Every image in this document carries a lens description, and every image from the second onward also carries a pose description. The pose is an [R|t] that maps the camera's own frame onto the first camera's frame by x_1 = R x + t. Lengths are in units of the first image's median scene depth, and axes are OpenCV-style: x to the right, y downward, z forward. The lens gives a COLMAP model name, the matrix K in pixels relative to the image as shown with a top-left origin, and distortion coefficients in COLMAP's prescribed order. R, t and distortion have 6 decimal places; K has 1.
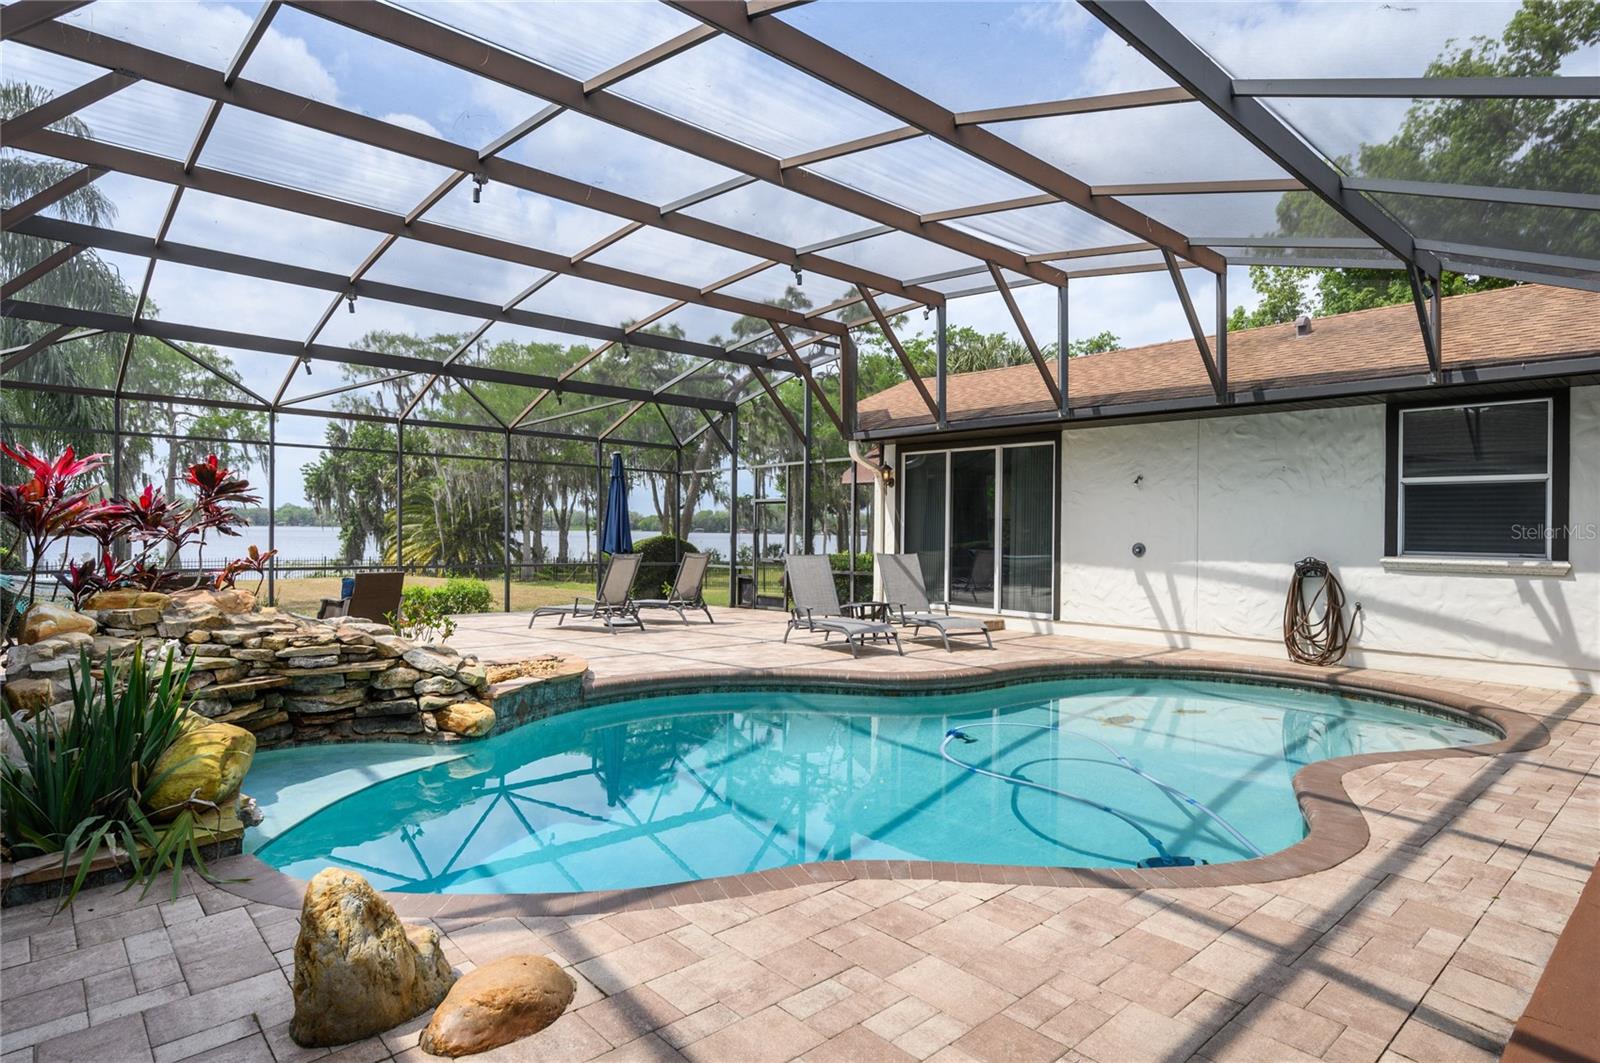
lens RADIAL K [[882.9, 0, 802.4], [0, 882.9, 535.1], [0, 0, 1]] dist [-0.004970, 0.000384]
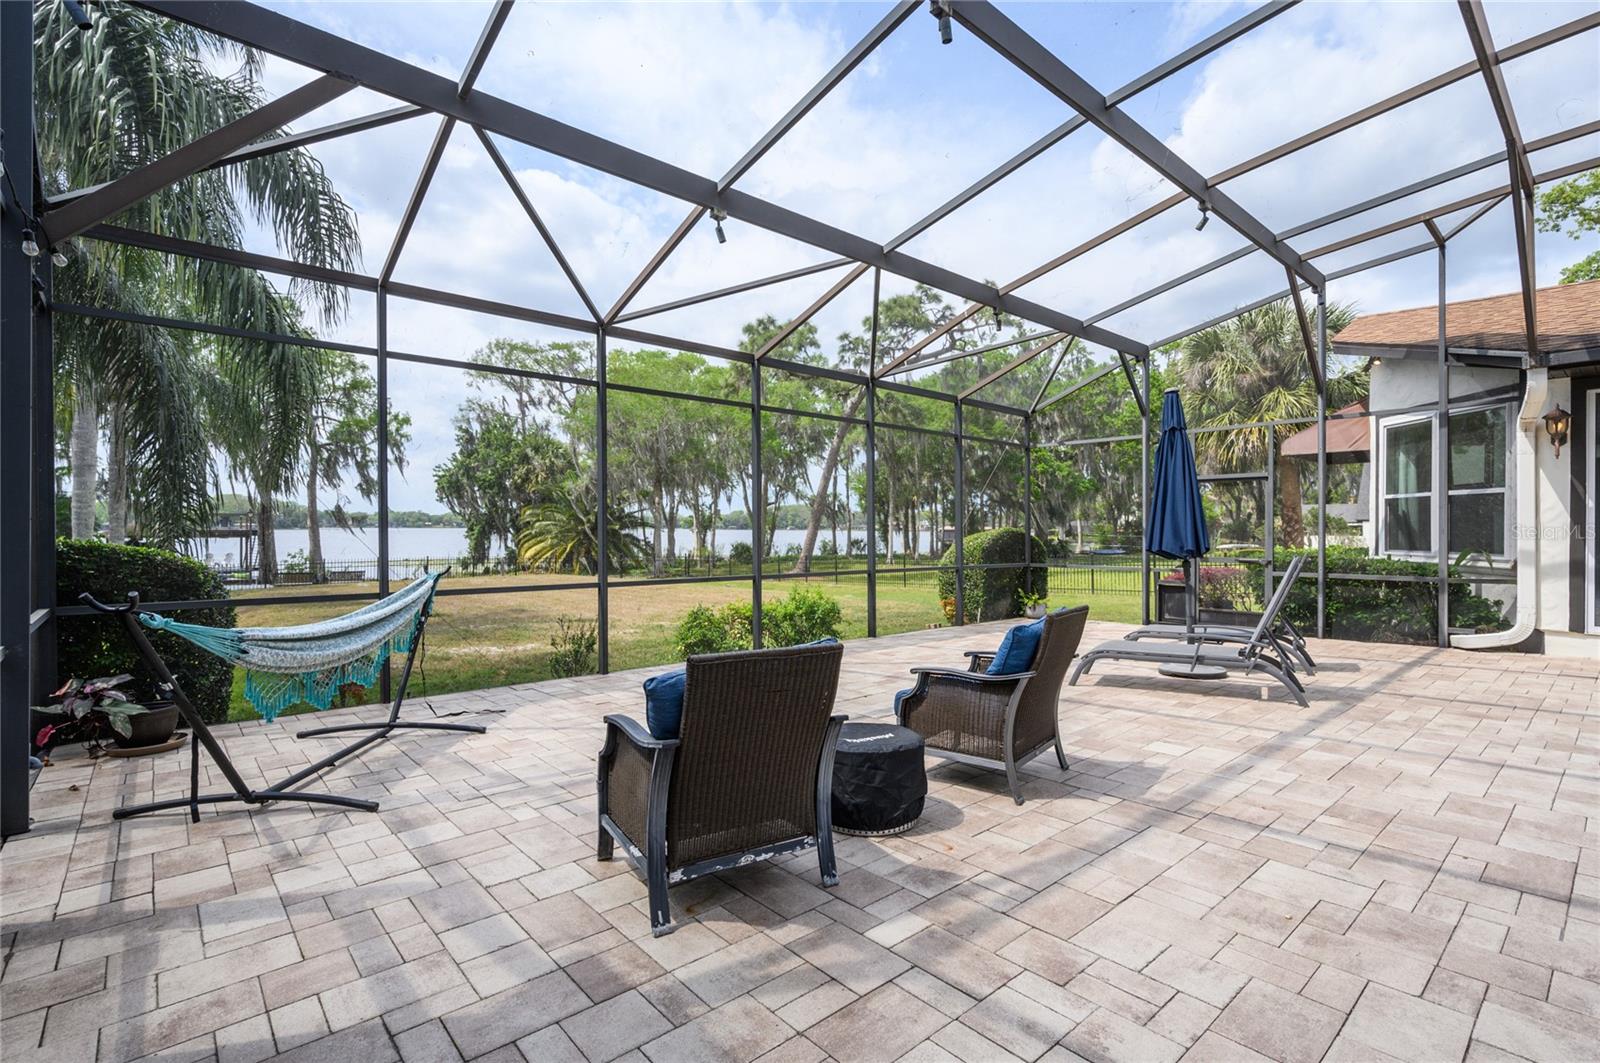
lens RADIAL K [[750.7, 0, 797.9], [0, 750.7, 529.1], [0, 0, 1]] dist [-0.010684, 0.000027]
pose [[0.999769, -0.012139, -0.017721, -0.118044], [0.012089, 0.999923, -0.002949, 0.000334], [0.017756, 0.002734, 0.999839, 0.122863]]
